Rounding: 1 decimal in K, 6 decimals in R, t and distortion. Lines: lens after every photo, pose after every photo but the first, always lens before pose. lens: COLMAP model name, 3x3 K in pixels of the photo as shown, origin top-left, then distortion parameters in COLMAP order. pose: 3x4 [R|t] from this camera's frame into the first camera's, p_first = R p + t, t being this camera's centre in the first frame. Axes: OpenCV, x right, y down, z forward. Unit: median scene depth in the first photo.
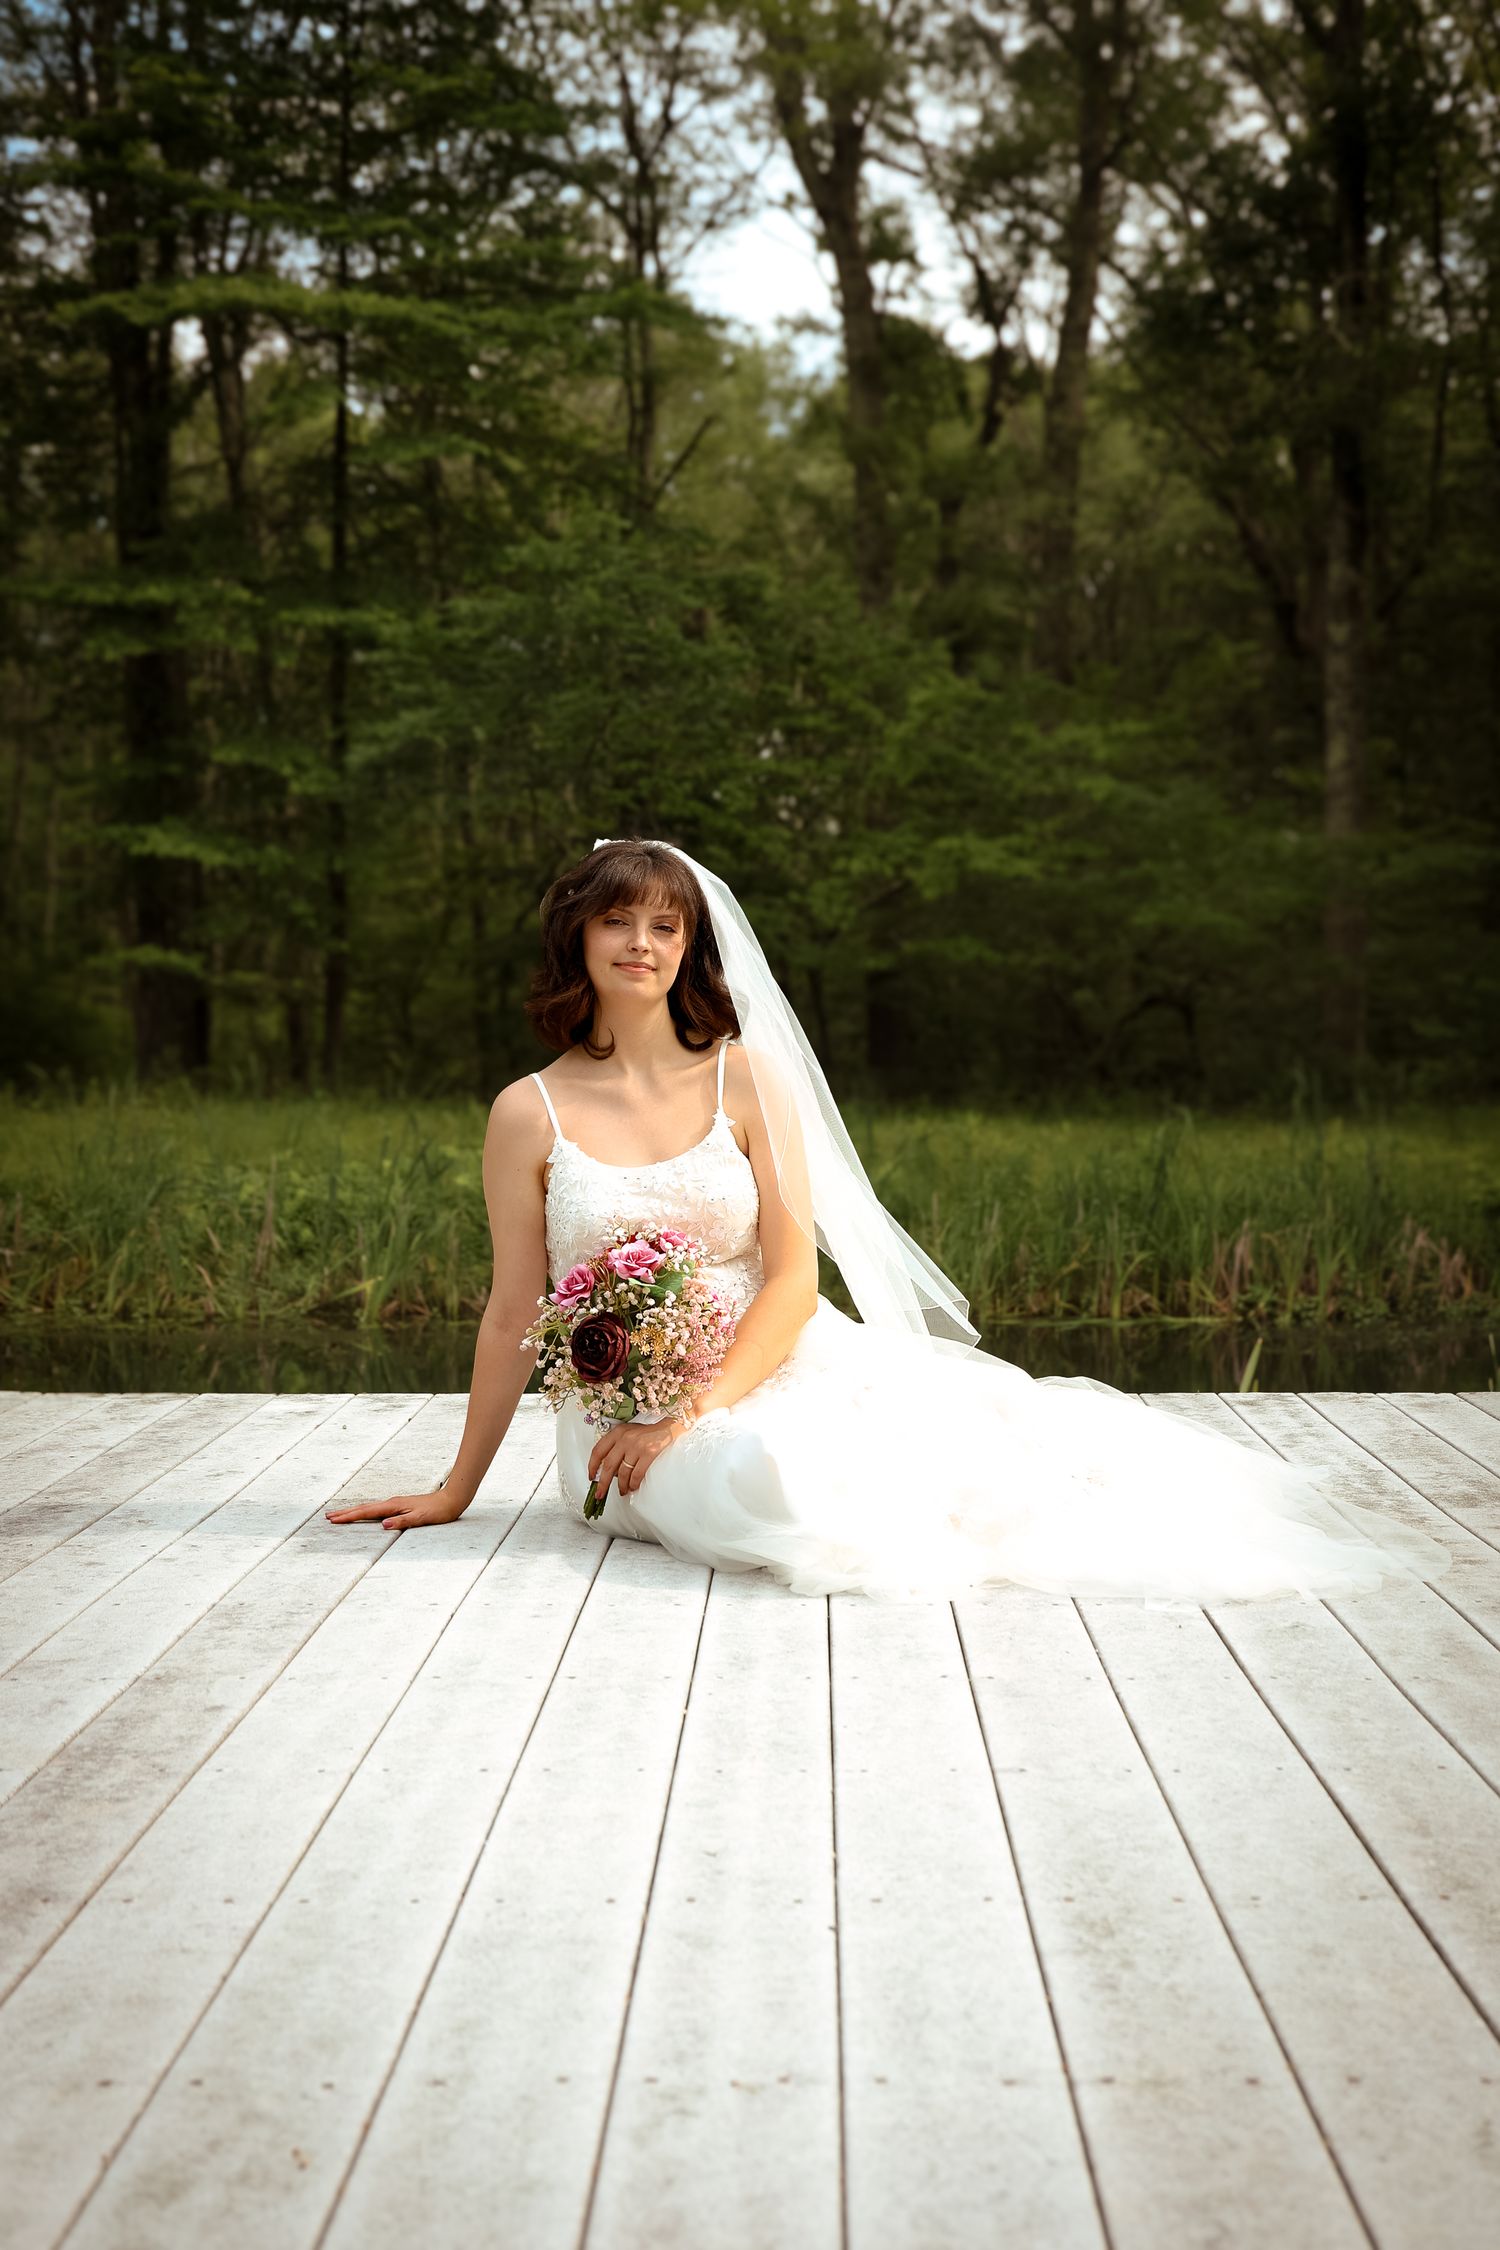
lens RADIAL K [[3079.1, 0, 763.7], [0, 3079.1, 1155.4], [0, 0, 1]] dist [-0.011784, 0.000000]
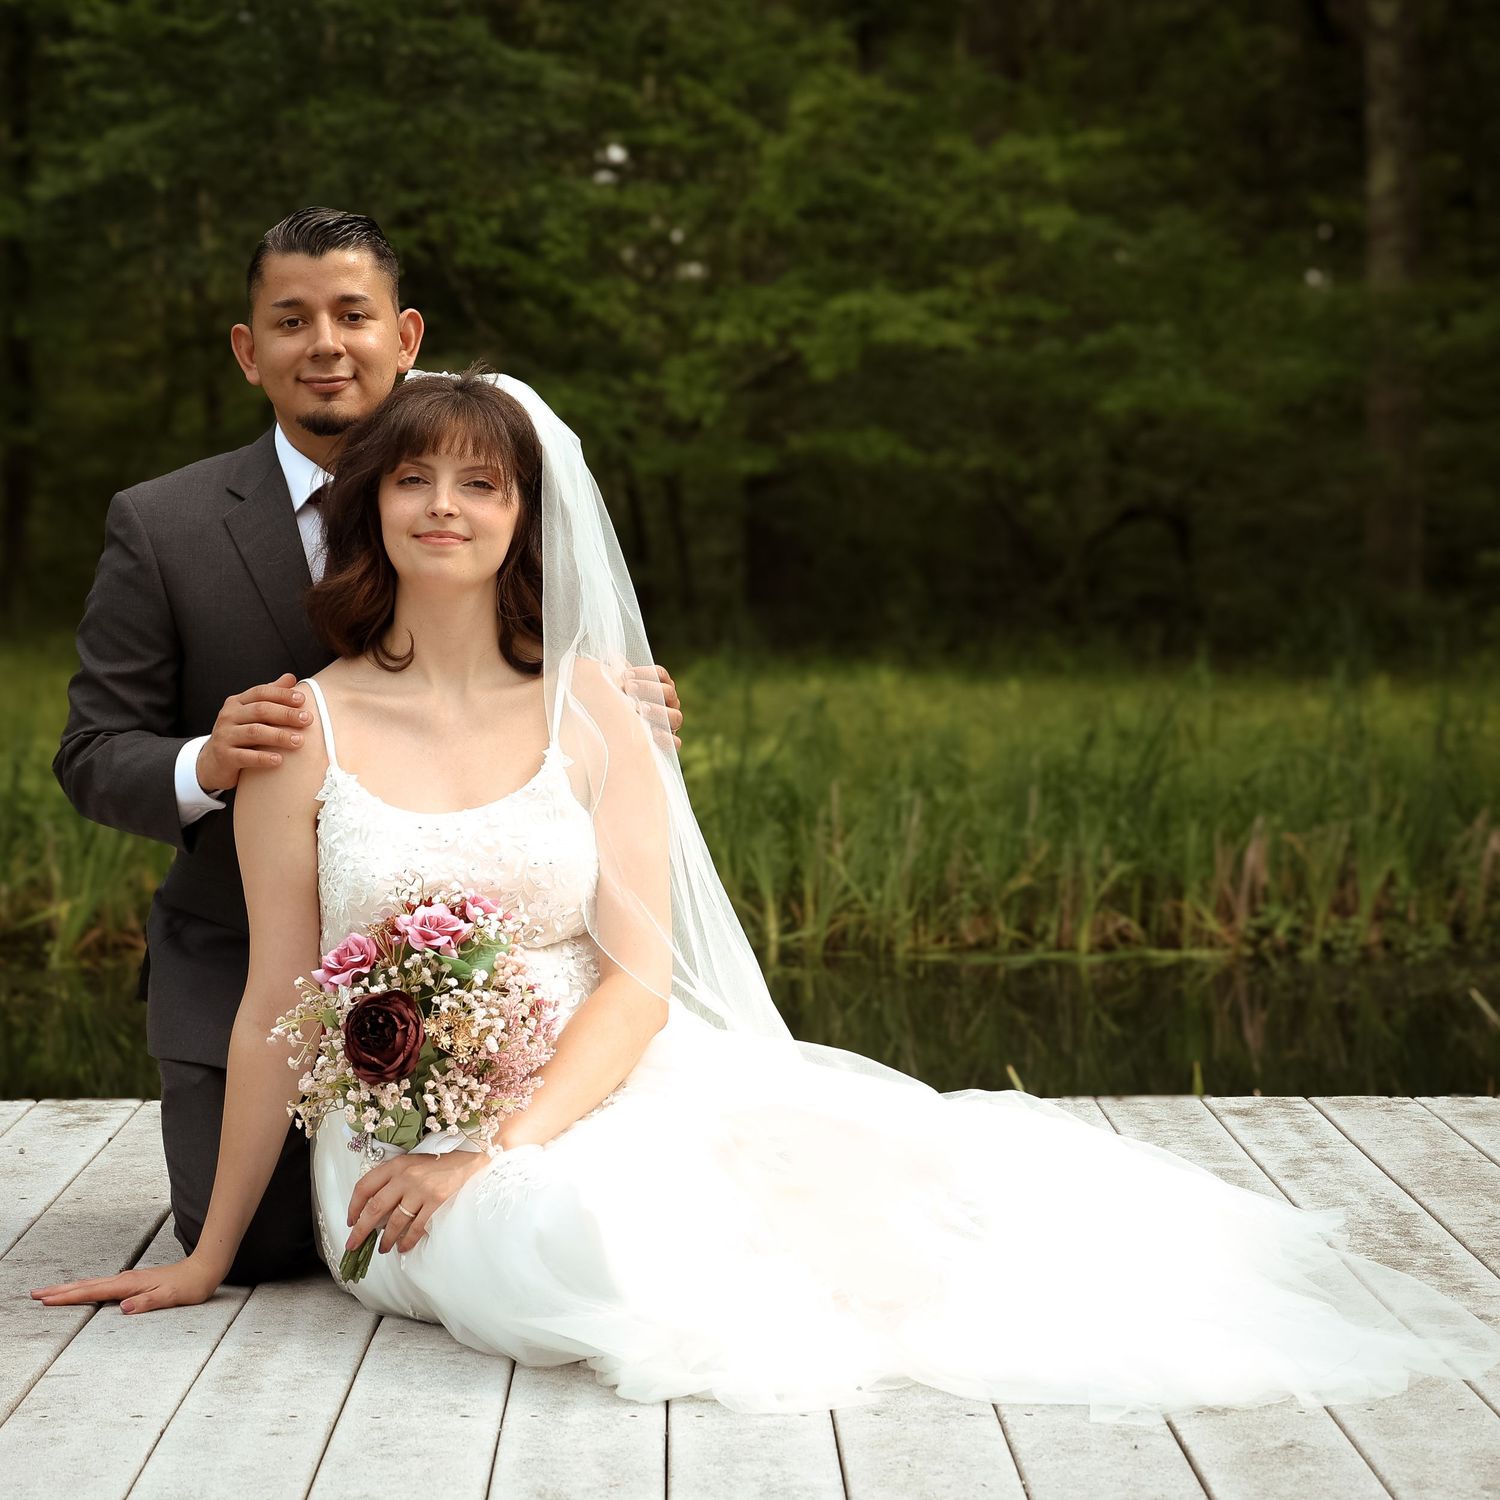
lens RADIAL K [[4212.3, 0, 655.1], [0, 4212.3, 635.3], [0, 0, 1]] dist [-0.008522, 0.000000]
pose [[0.999929, -0.001291, 0.011816, 0.000964], [0.001513, 0.999822, -0.018790, -0.003686], [-0.011789, 0.018806, 0.999754, -0.003792]]
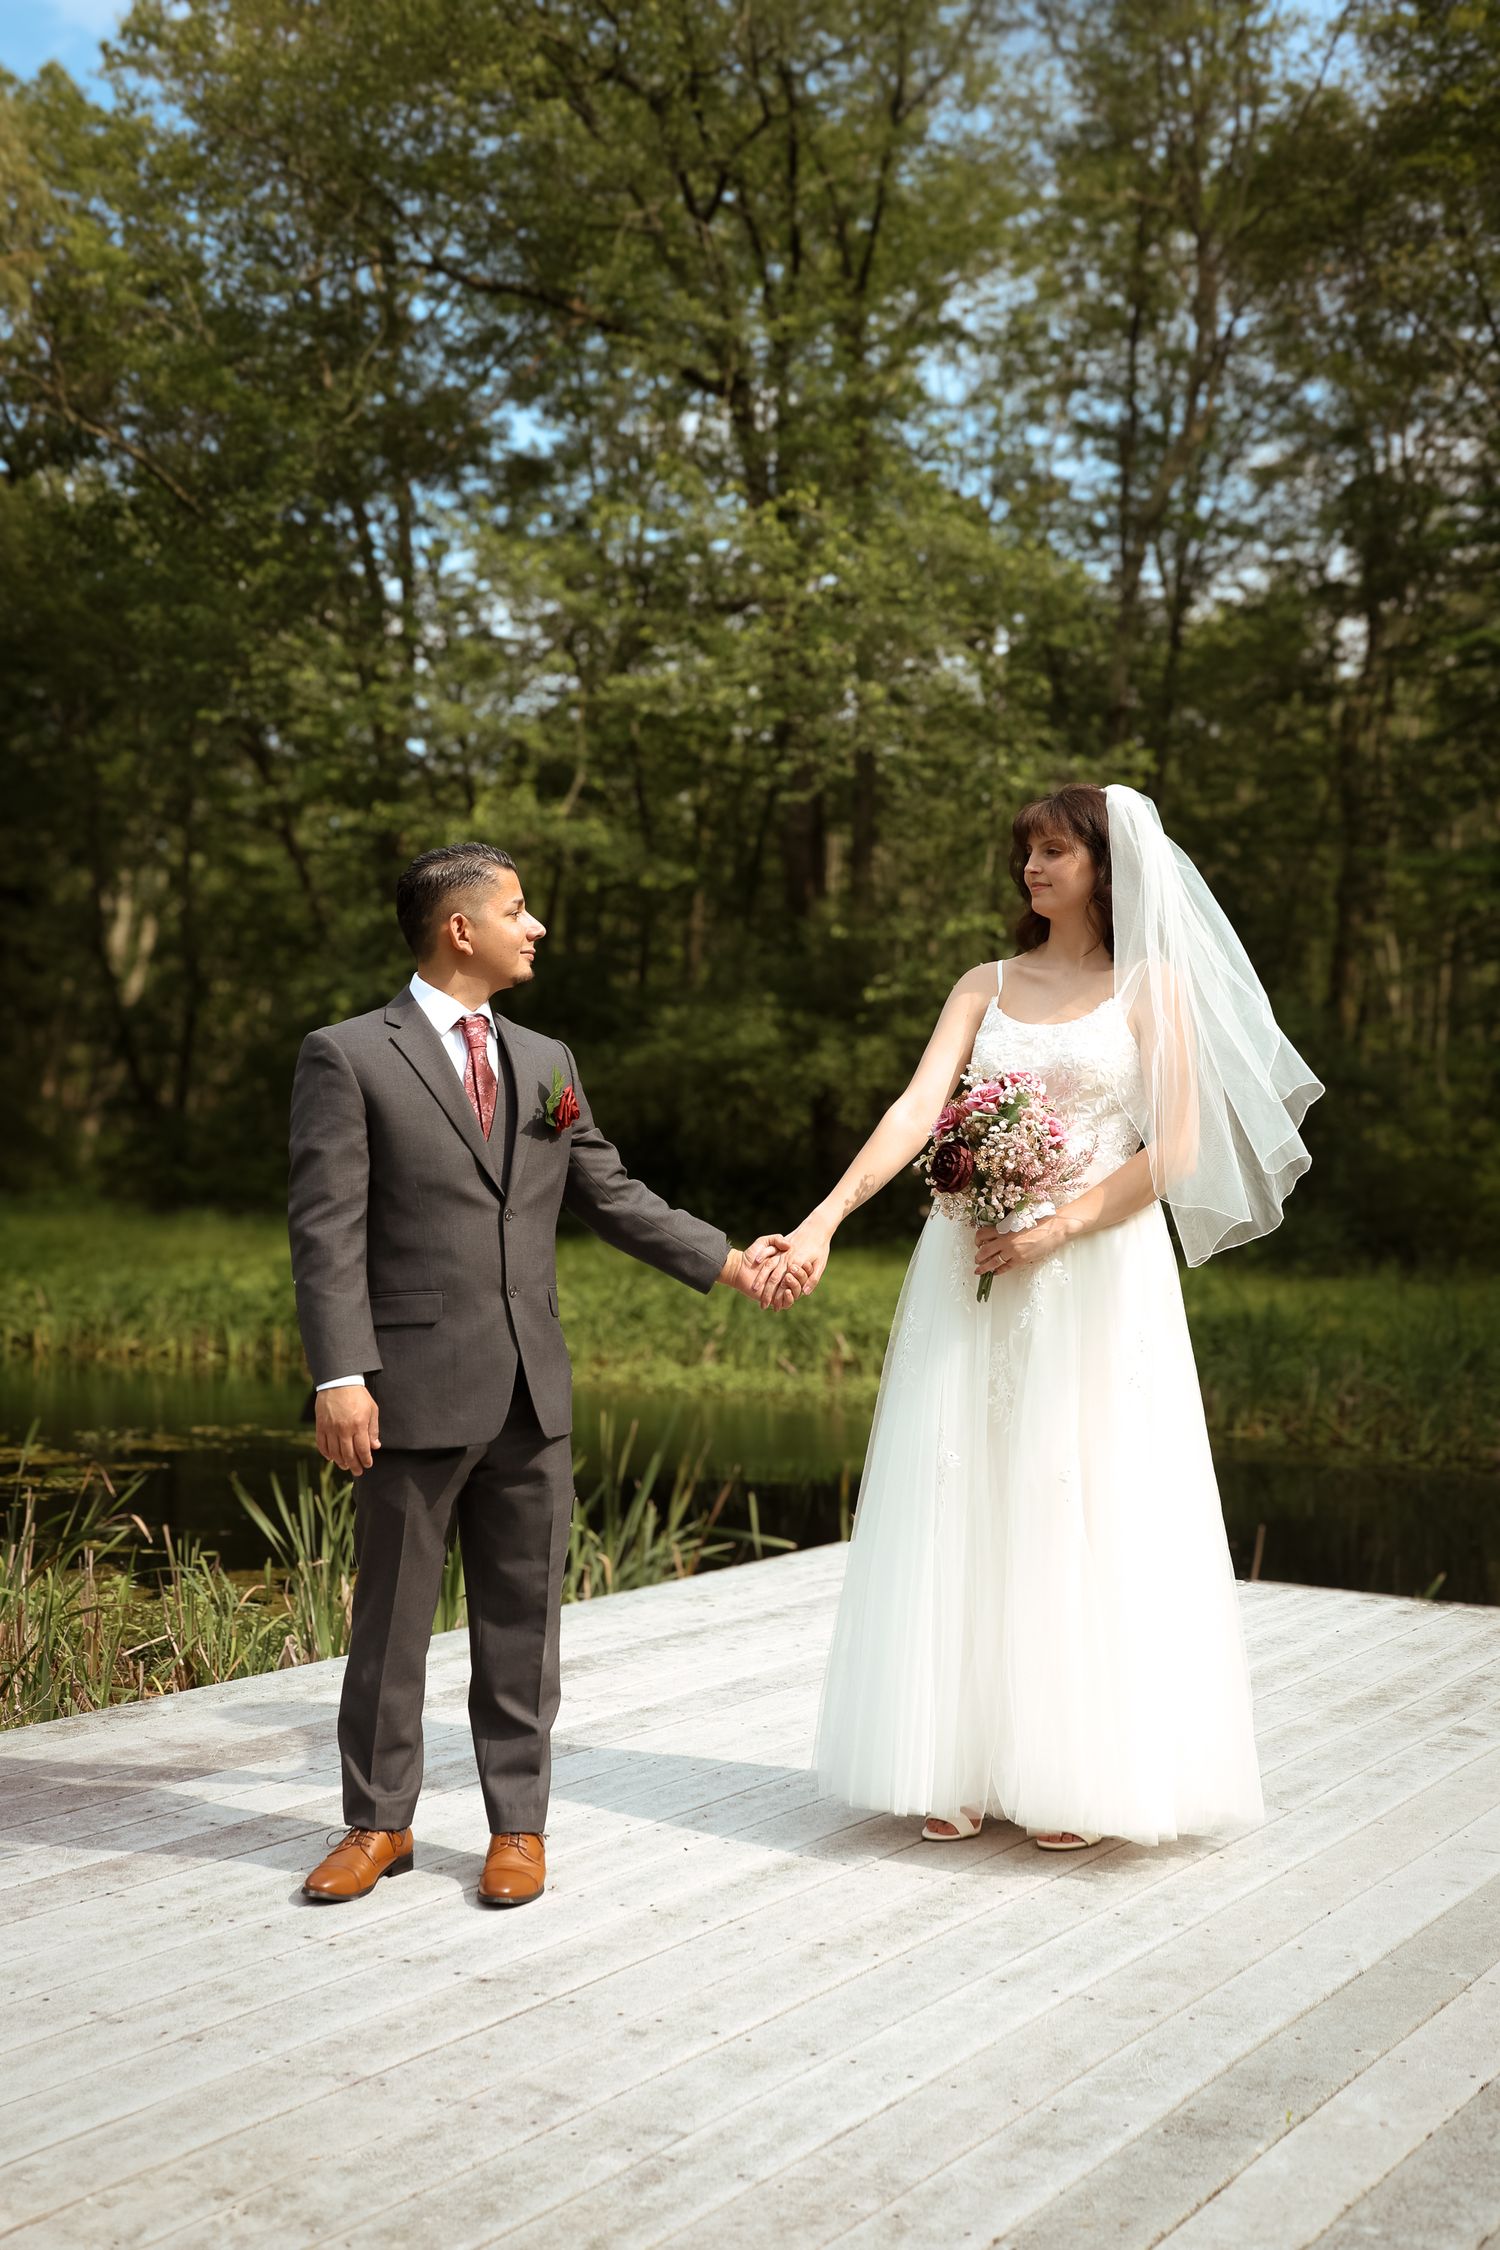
lens RADIAL K [[2590.4, 0, 746.2], [0, 2590.4, 1142.1], [0, 0, 1]] dist [0.028647, 0.000000]
pose [[0.855723, 0.017402, -0.517142, 0.101328], [-0.046151, 0.998018, -0.042783, -0.018372], [0.515373, 0.060477, 0.854830, -0.062682]]
